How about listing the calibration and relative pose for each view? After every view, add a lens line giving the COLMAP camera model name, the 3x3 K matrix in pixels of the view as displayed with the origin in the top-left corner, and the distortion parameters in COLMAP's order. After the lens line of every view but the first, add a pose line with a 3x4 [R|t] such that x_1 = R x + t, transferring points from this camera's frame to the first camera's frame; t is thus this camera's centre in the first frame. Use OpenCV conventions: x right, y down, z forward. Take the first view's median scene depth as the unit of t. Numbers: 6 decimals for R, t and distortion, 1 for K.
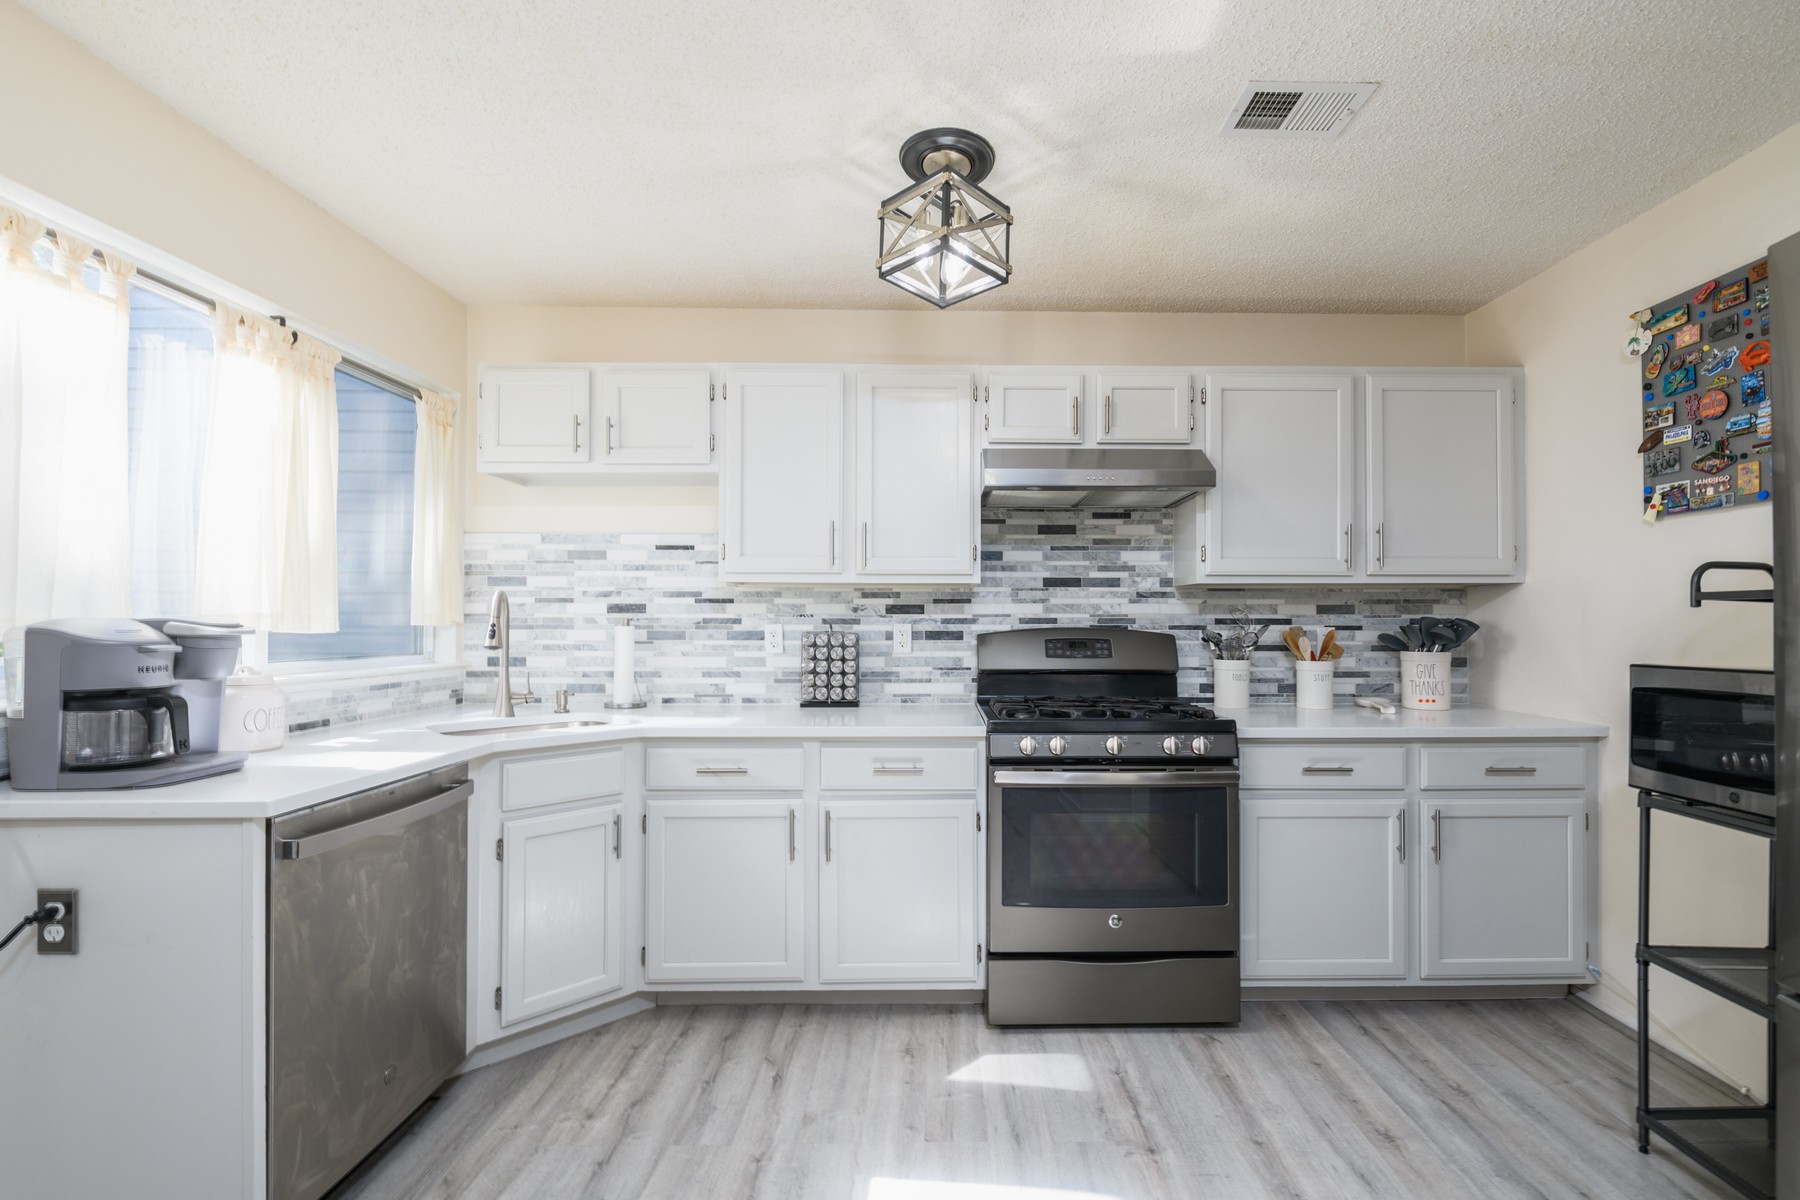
lens RADIAL K [[803.1, 0, 943.8], [0, 803.1, 605.5], [0, 0, 1]] dist [-0.001290, -0.001742]
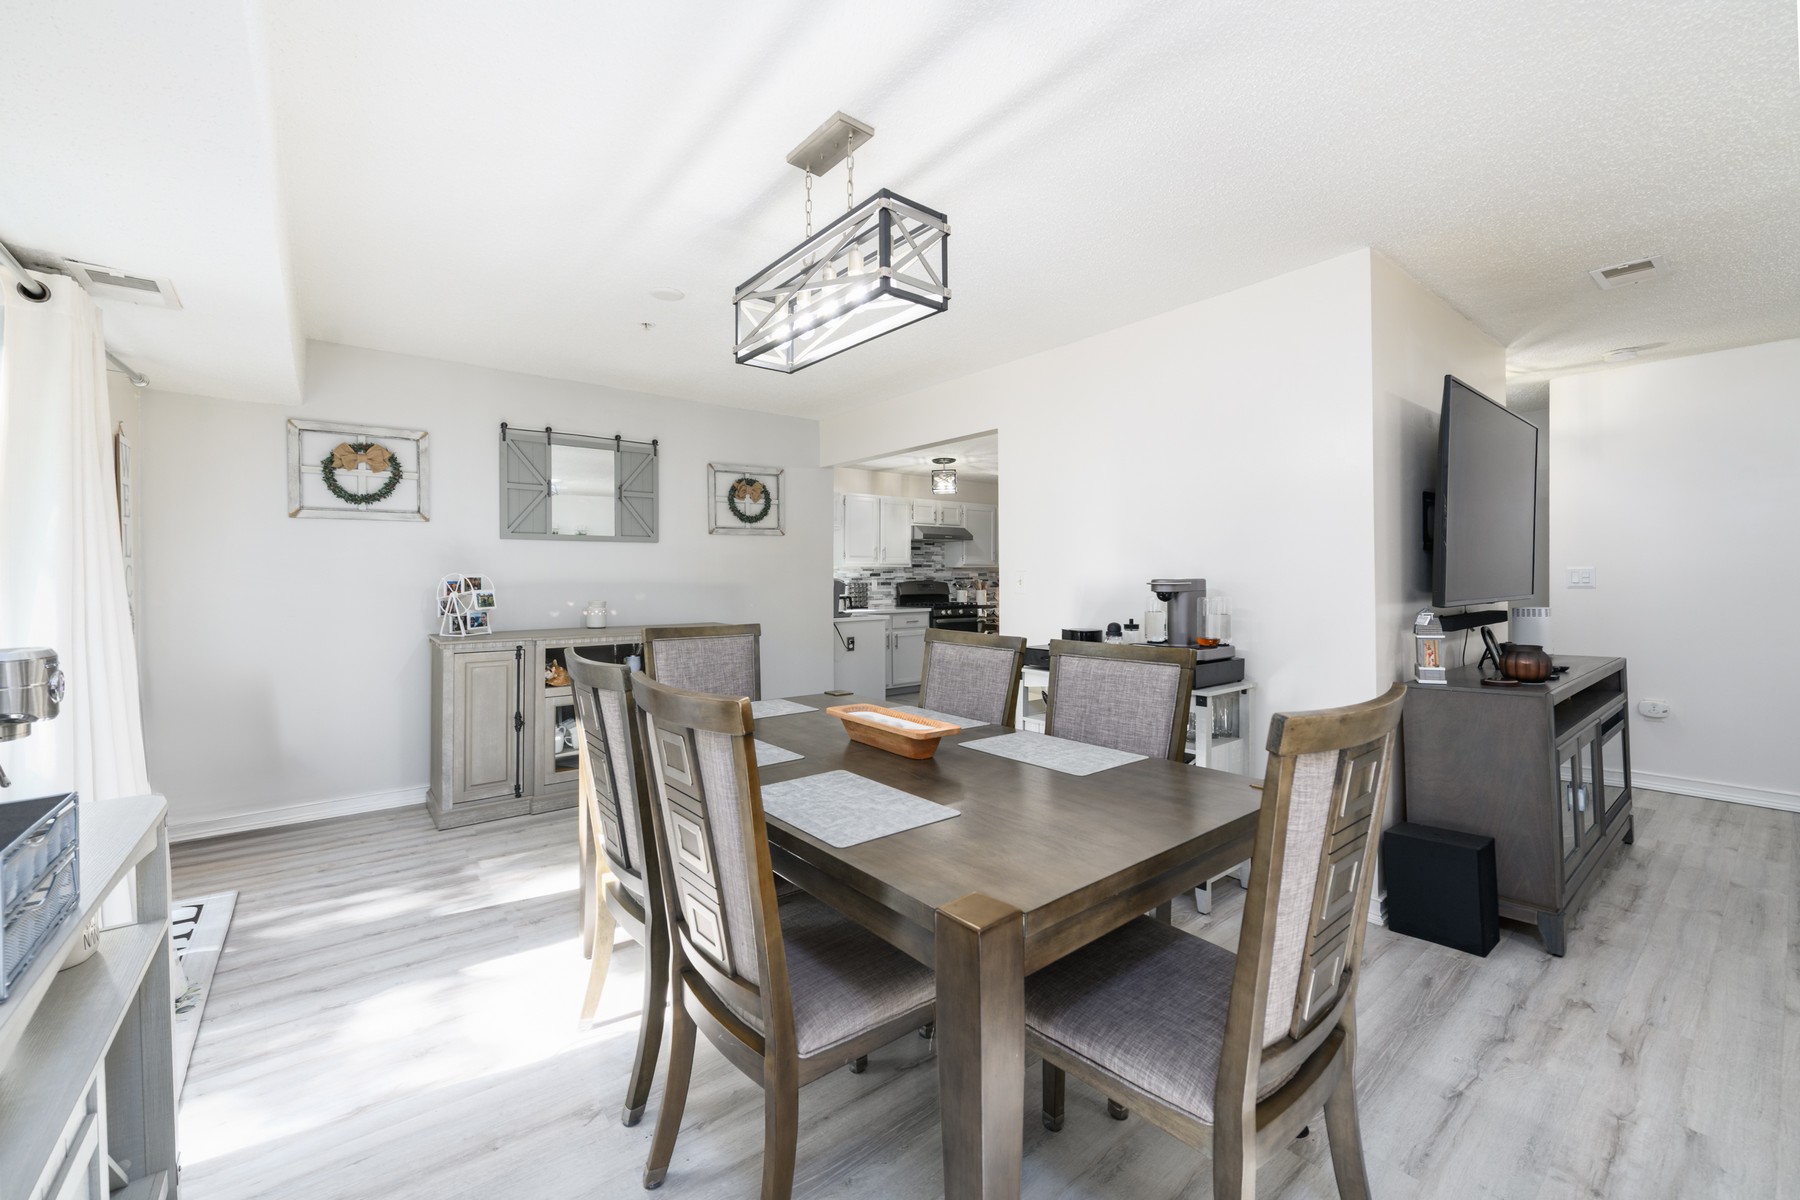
lens RADIAL K [[716.3, 0, 905.9], [0, 716.3, 575.4], [0, 0, 1]] dist [-0.000118, -0.003252]
pose [[0.789492, -0.002640, 0.613756, -1.564148], [-0.004718, 0.999935, 0.010370, -0.020320], [-0.613743, -0.011083, 0.789428, -1.118617]]
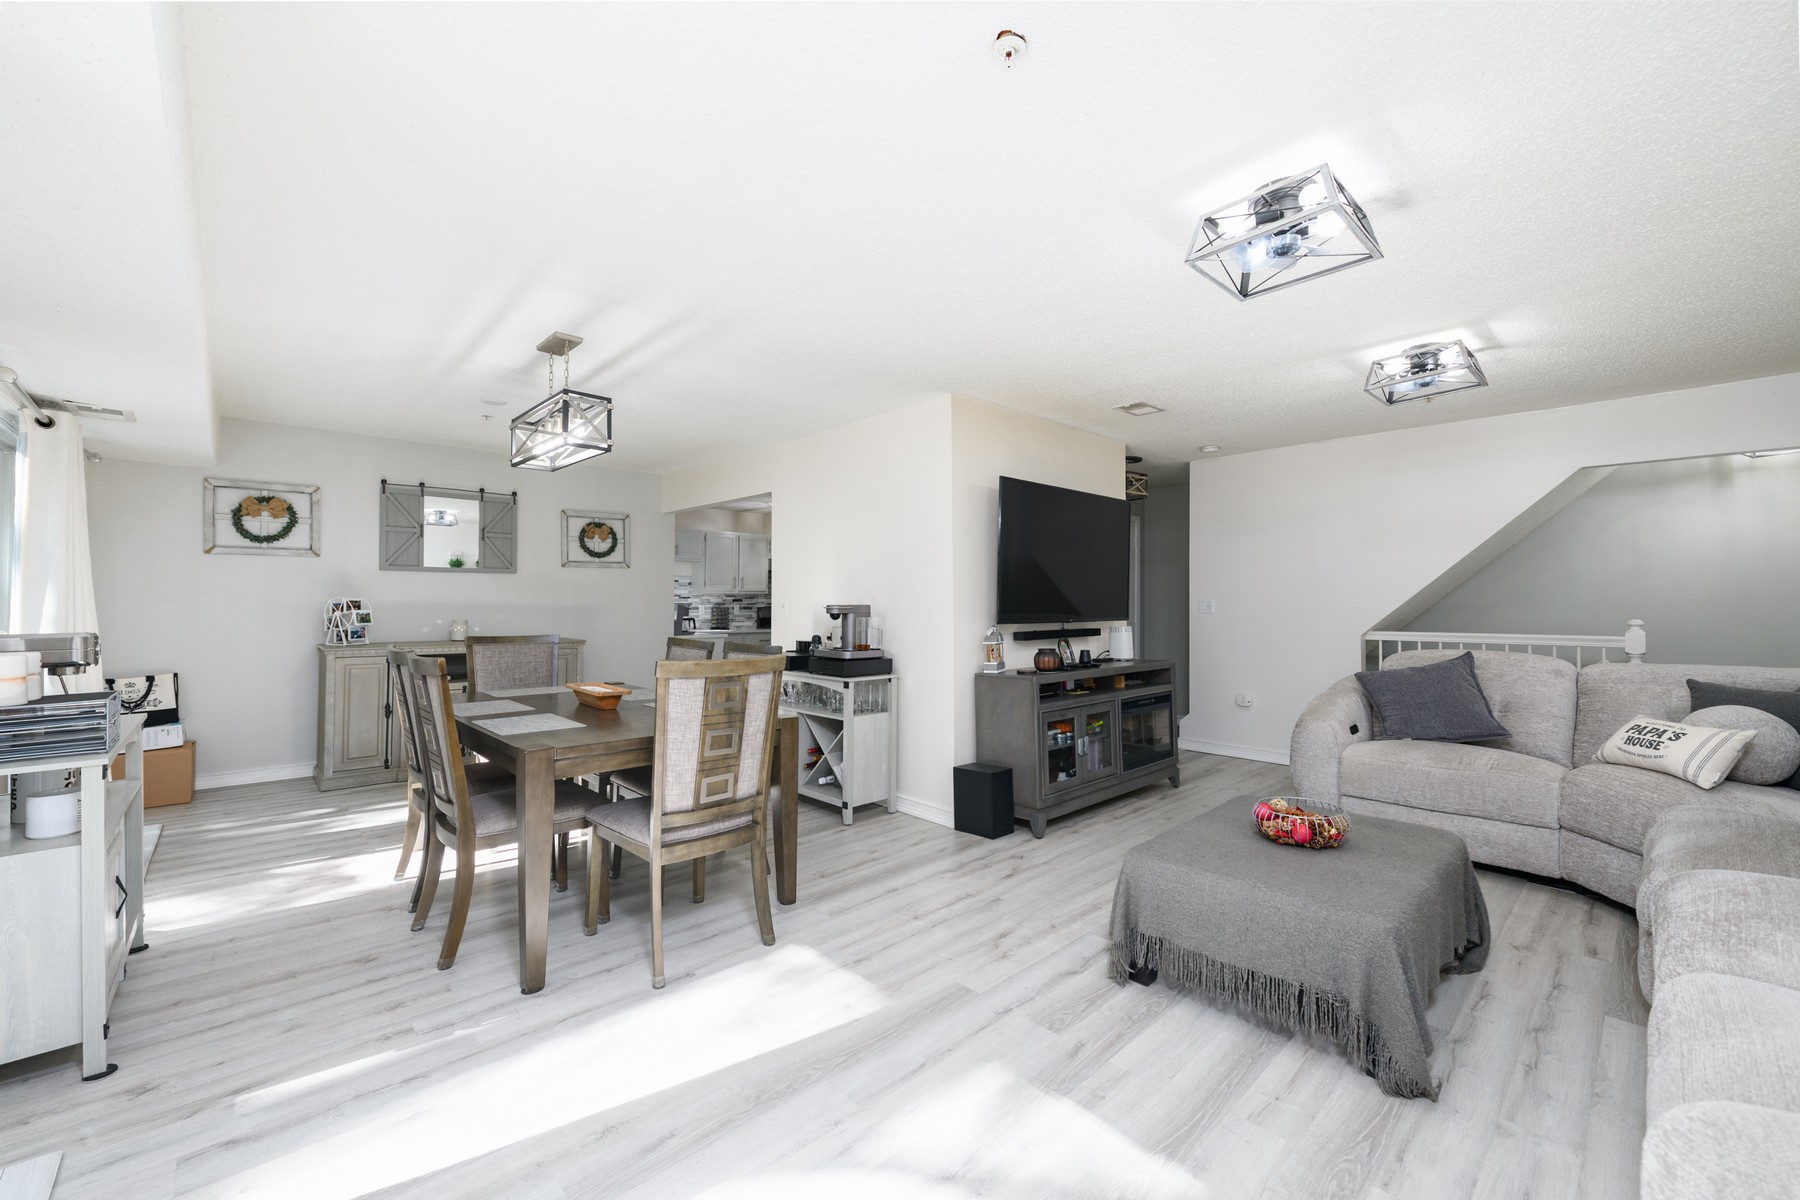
lens RADIAL K [[716.3, 0, 908.1], [0, 716.3, 592.7], [0, 0, 1]] dist [-0.000118, -0.003252]
pose [[0.739719, 0.010749, 0.672831, -1.555700], [-0.012396, 0.999920, -0.002346, -0.029423], [-0.672802, -0.006605, 0.739793, -1.717019]]
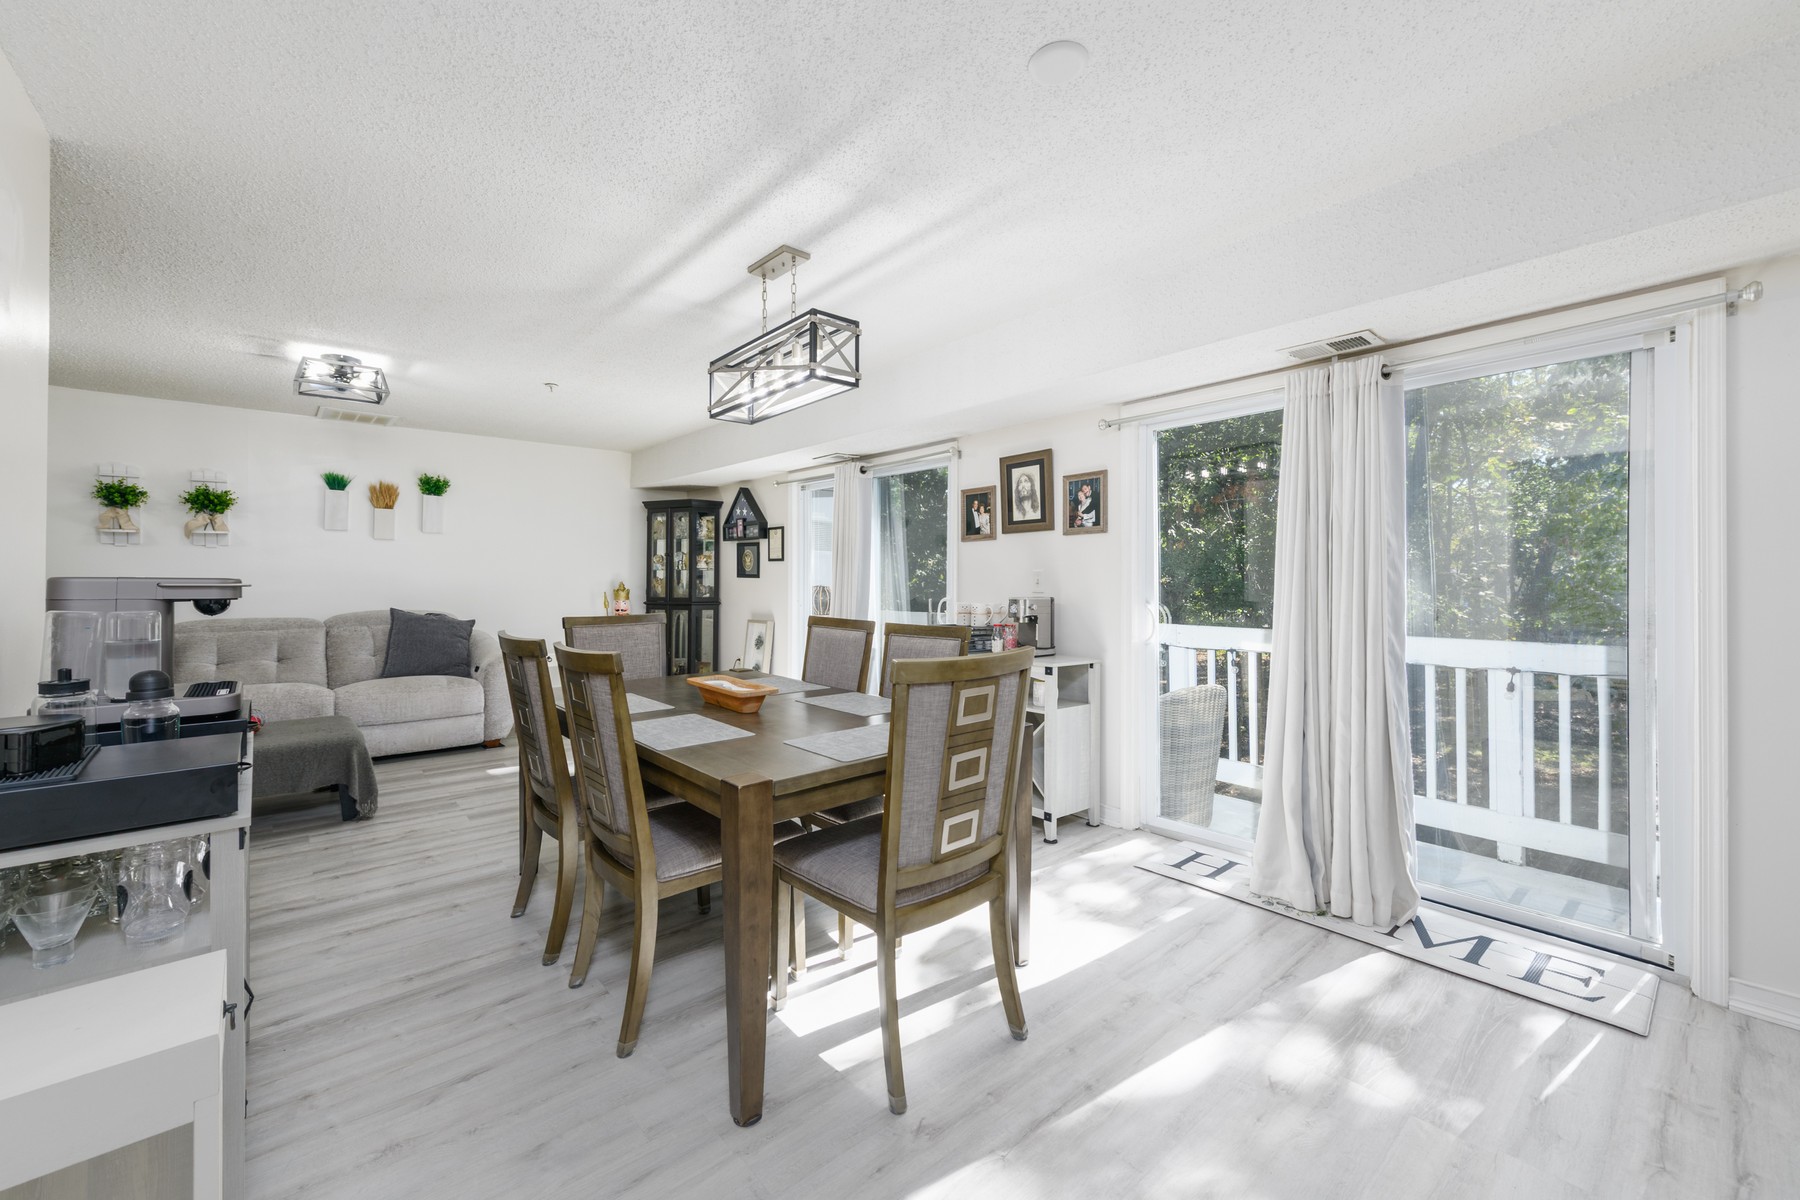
lens RADIAL K [[716.3, 0, 898.7], [0, 716.3, 570.9], [0, 0, 1]] dist [-0.000118, -0.003252]
pose [[-0.769185, -0.008946, -0.638963, -0.778584], [0.008362, 0.999676, -0.024062, 0.003860], [0.638971, -0.023851, -0.768861, 0.184618]]
